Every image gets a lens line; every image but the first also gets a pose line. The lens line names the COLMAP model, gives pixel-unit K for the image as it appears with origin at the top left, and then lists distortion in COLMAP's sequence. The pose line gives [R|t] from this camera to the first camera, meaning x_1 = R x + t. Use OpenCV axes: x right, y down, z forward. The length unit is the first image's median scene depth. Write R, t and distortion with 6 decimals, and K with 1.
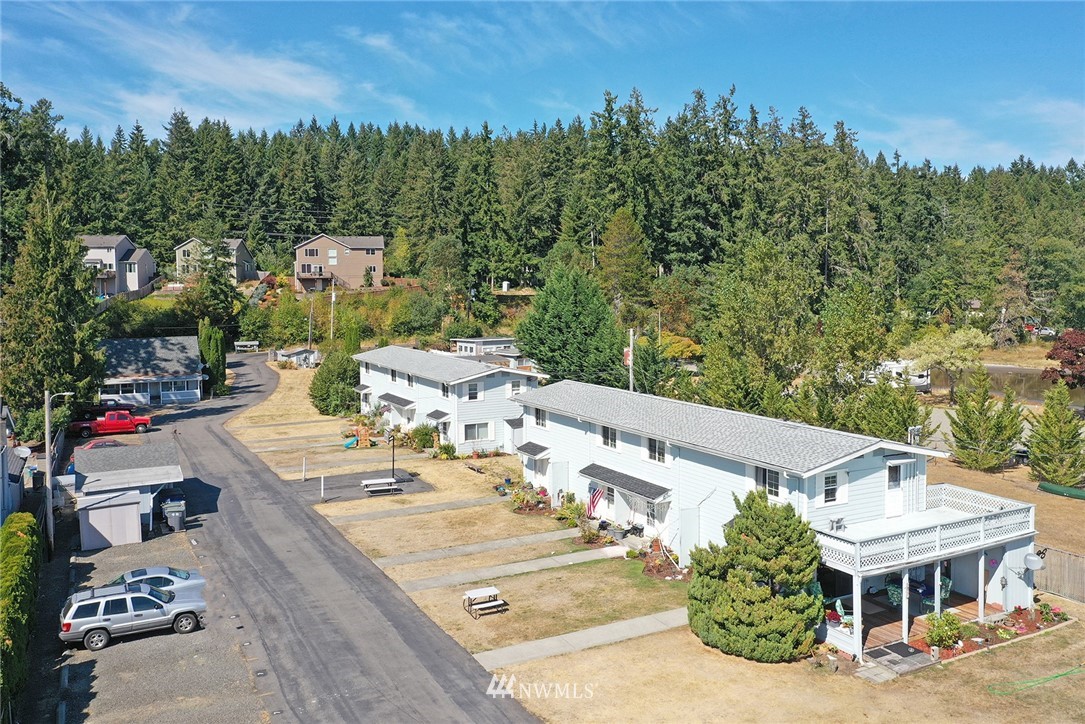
lens RADIAL K [[869.7, 0, 542.5], [0, 869.7, 362.0], [0, 0, 1]] dist [0.013083, 0.000031]
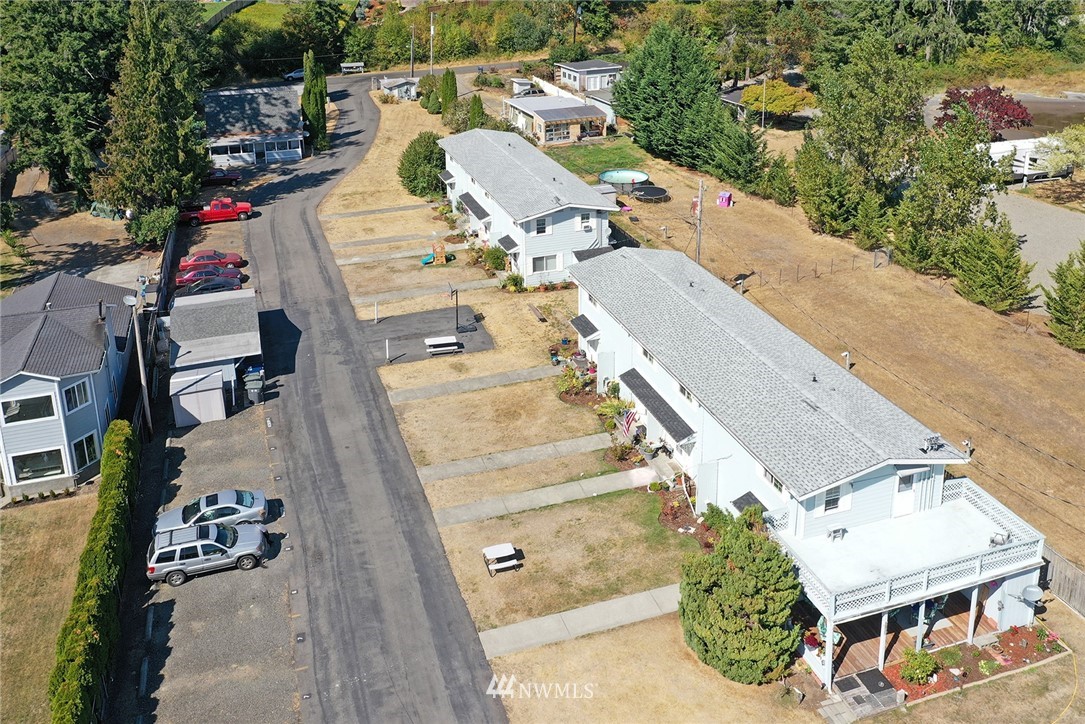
lens RADIAL K [[910.5, 0, 520.9], [0, 910.5, 195.7], [0, 0, 1]] dist [0.012628, -0.000456]
pose [[0.985086, 0.040154, -0.167314, 0.107313], [-0.003172, 0.976462, 0.215664, -0.341421], [0.172035, -0.211917, 0.962026, -0.013509]]
